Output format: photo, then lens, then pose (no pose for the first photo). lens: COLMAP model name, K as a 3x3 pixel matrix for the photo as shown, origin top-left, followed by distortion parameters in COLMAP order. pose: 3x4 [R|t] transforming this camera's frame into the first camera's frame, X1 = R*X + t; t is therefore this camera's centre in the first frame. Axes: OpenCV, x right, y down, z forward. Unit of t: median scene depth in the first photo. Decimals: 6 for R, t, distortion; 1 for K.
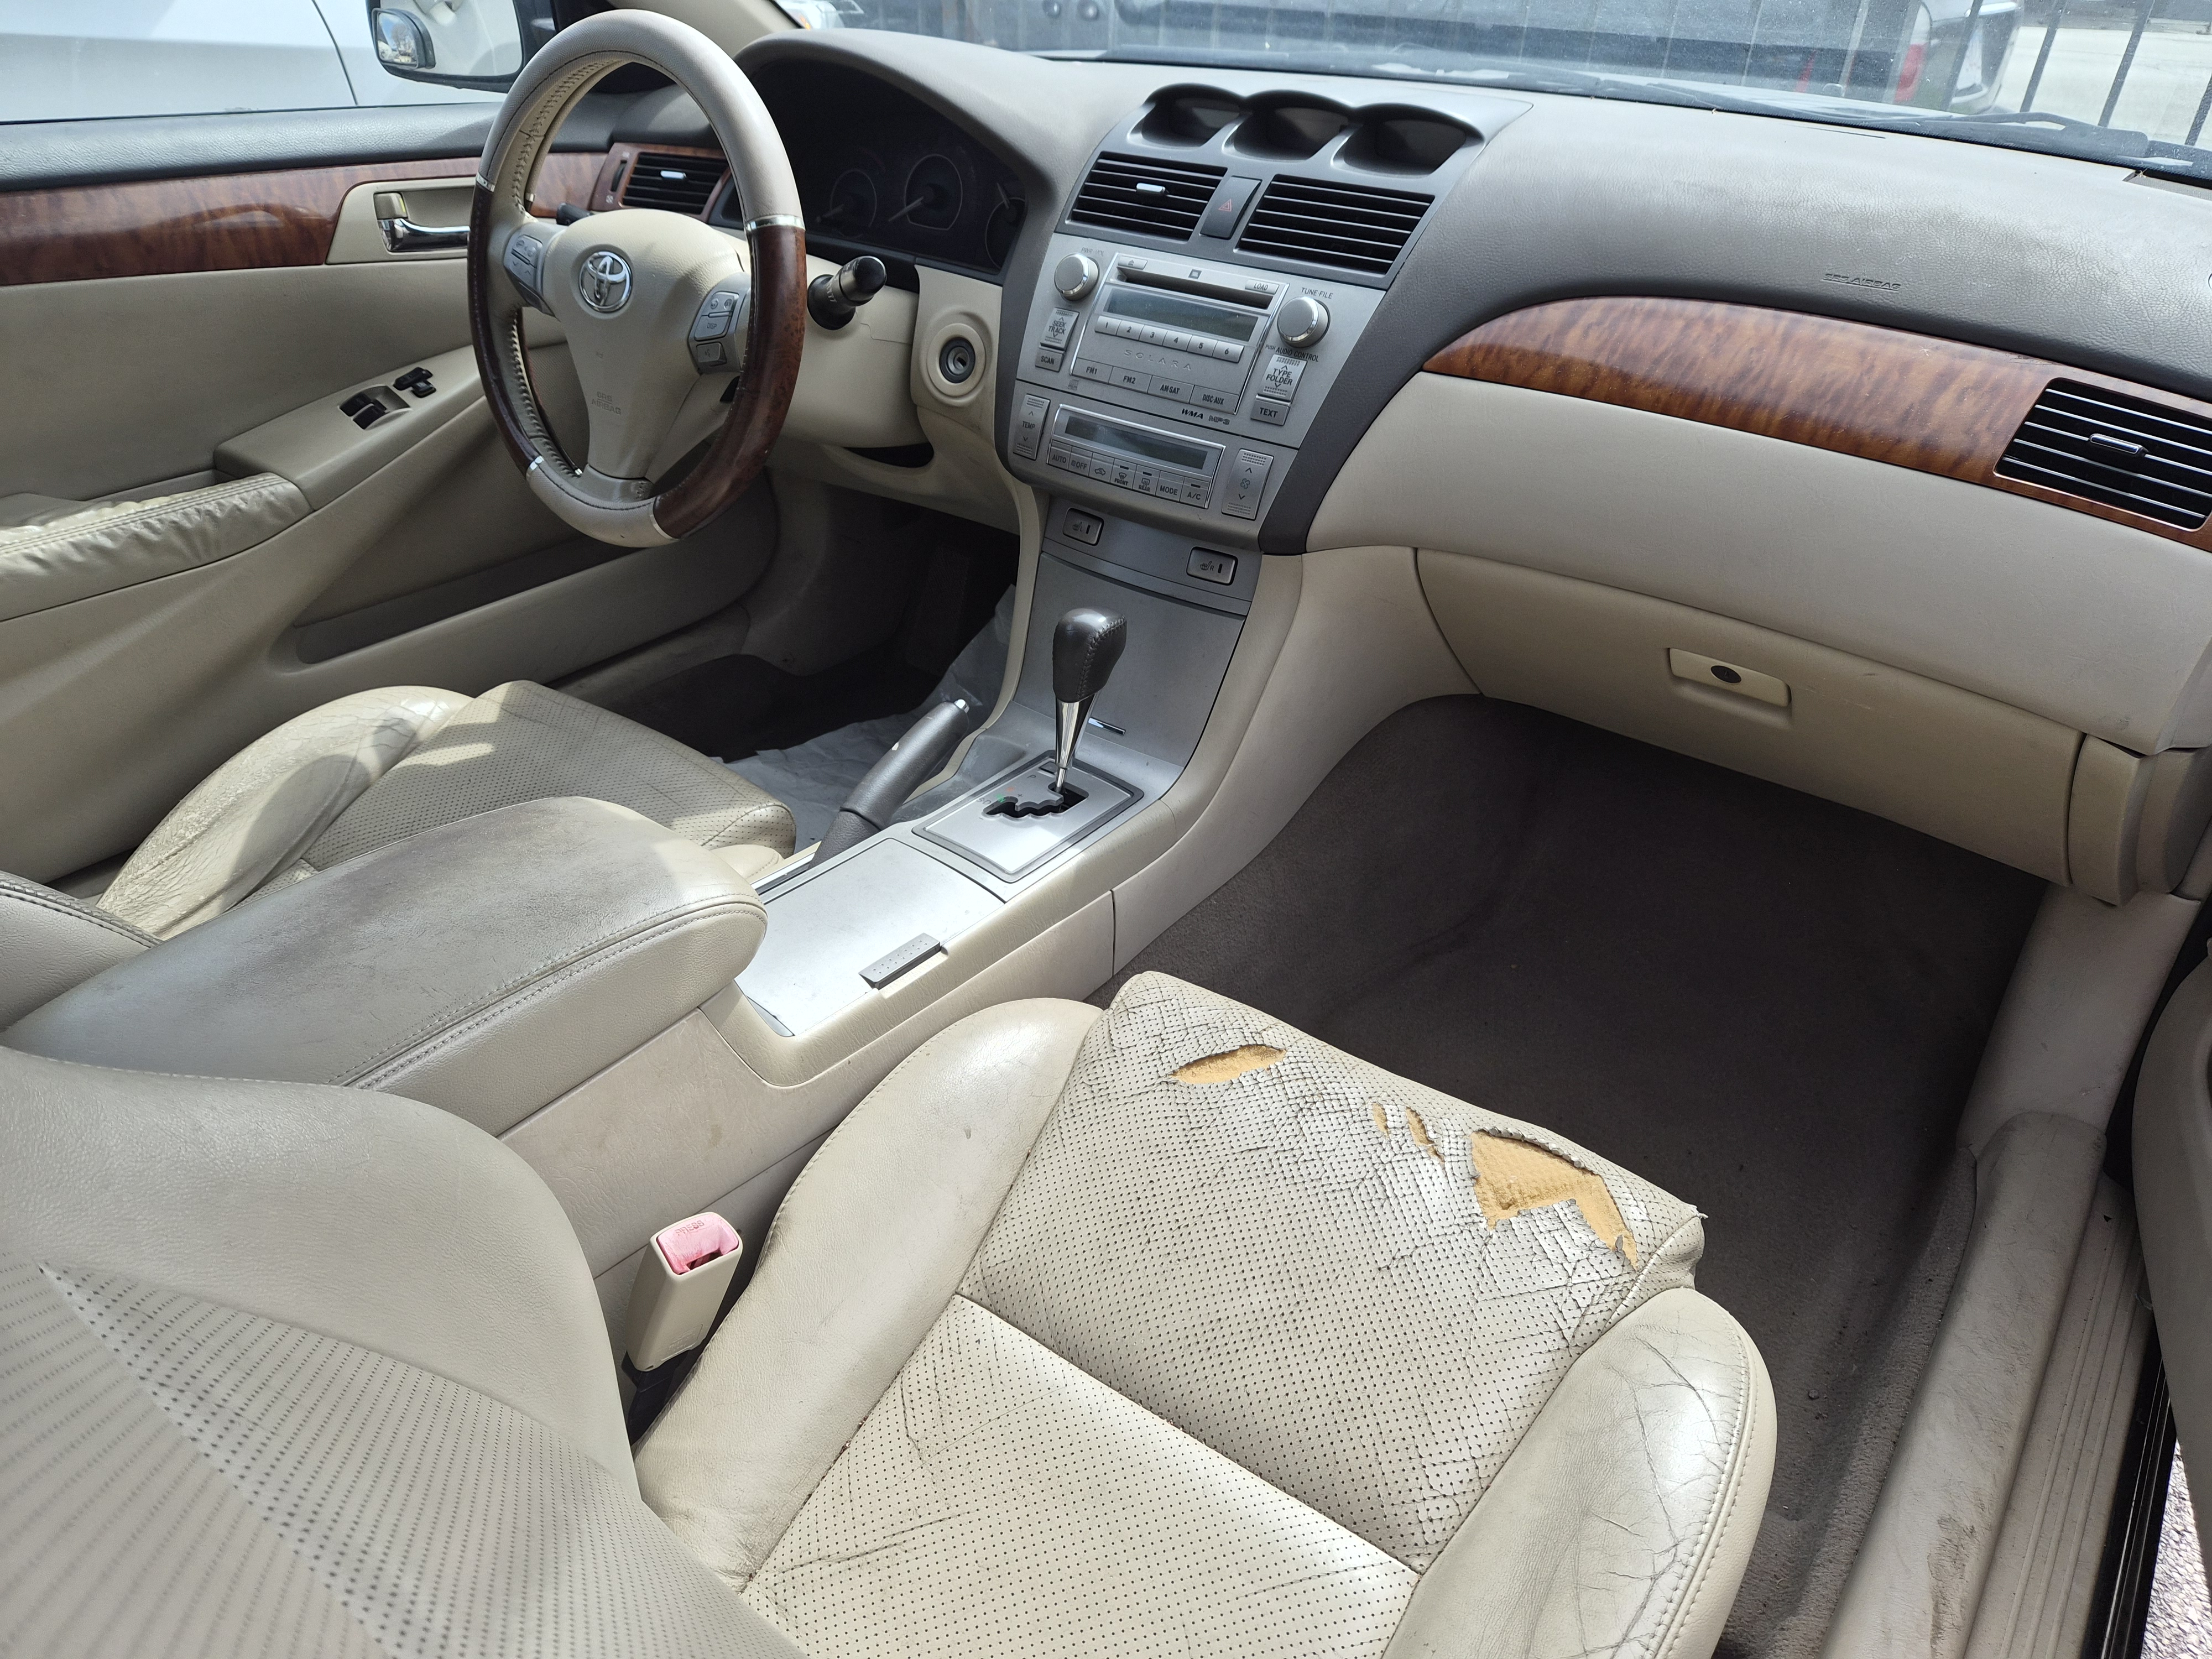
lens RADIAL K [[1488.2, 0, 1110.1], [0, 1488.2, 804.8], [0, 0, 1]] dist [0.086152, -0.100486]
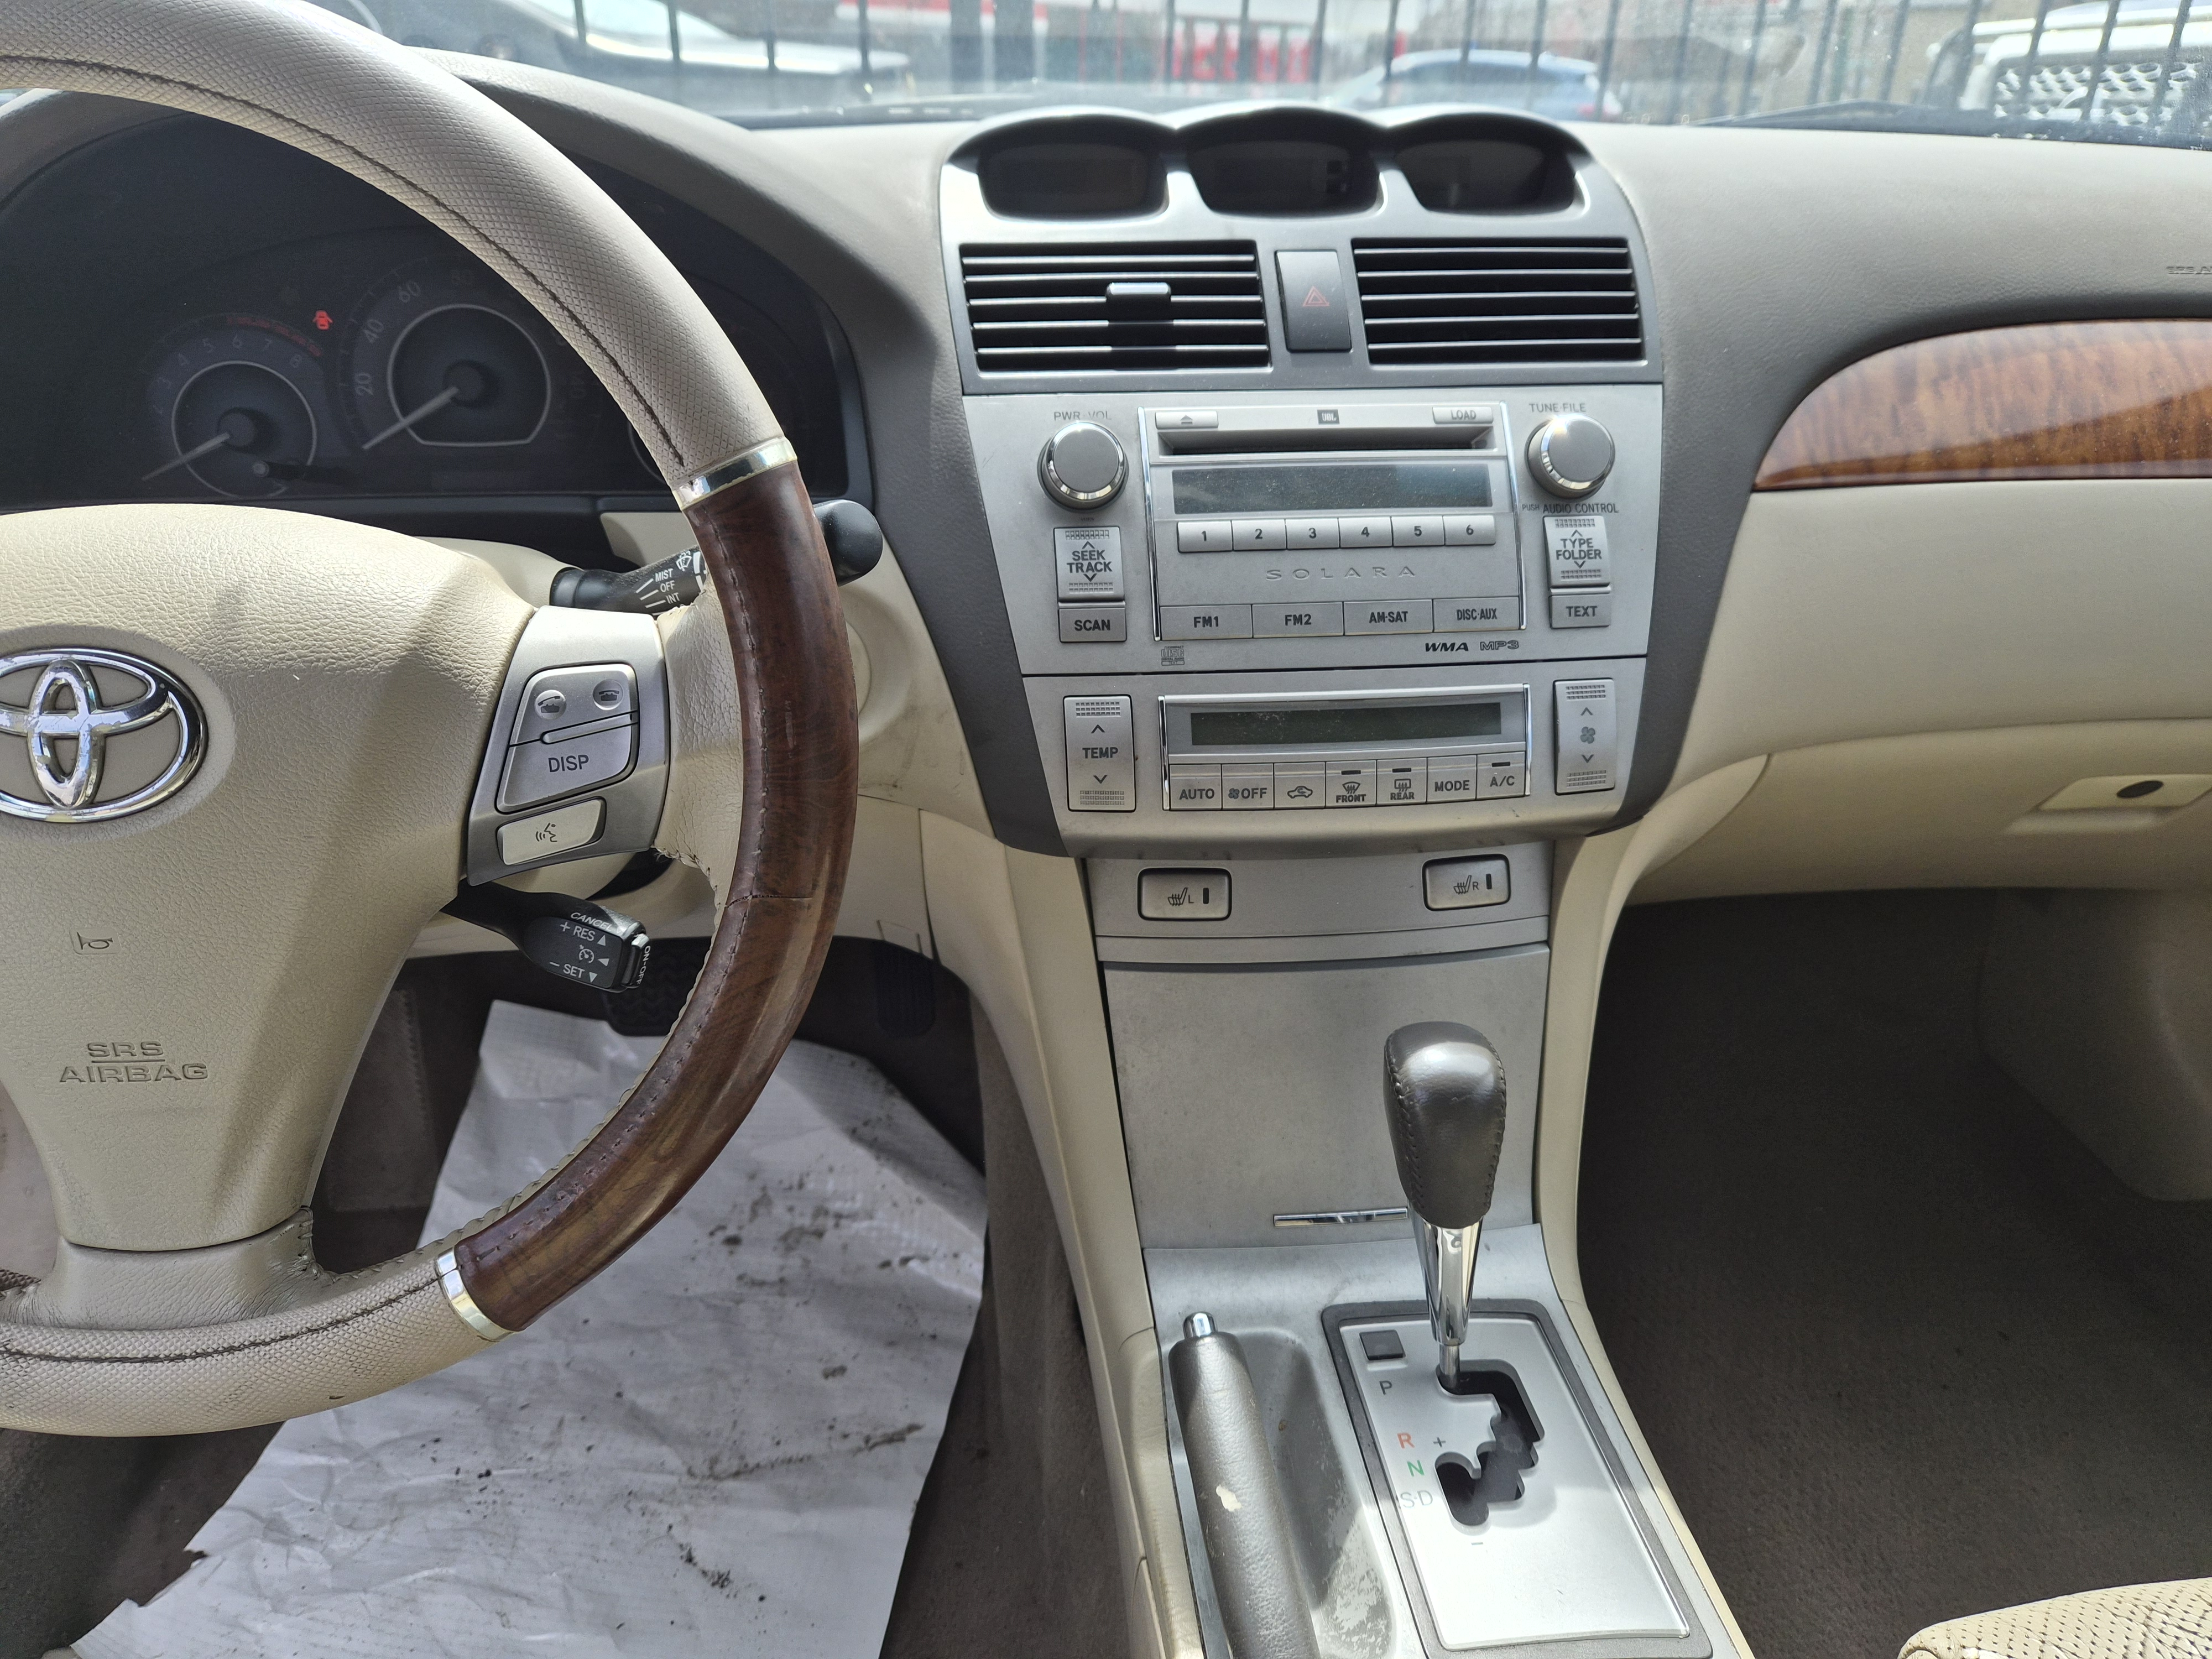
lens RADIAL K [[1518.8, 0, 1110.6], [0, 1518.8, 798.7], [0, 0, 1]] dist [0.074412, -0.071025]
pose [[0.732581, -0.309731, 0.606129, -0.403627], [0.363911, 0.930746, 0.035779, -0.276935], [-0.575234, 0.194366, 0.794562, 0.635664]]
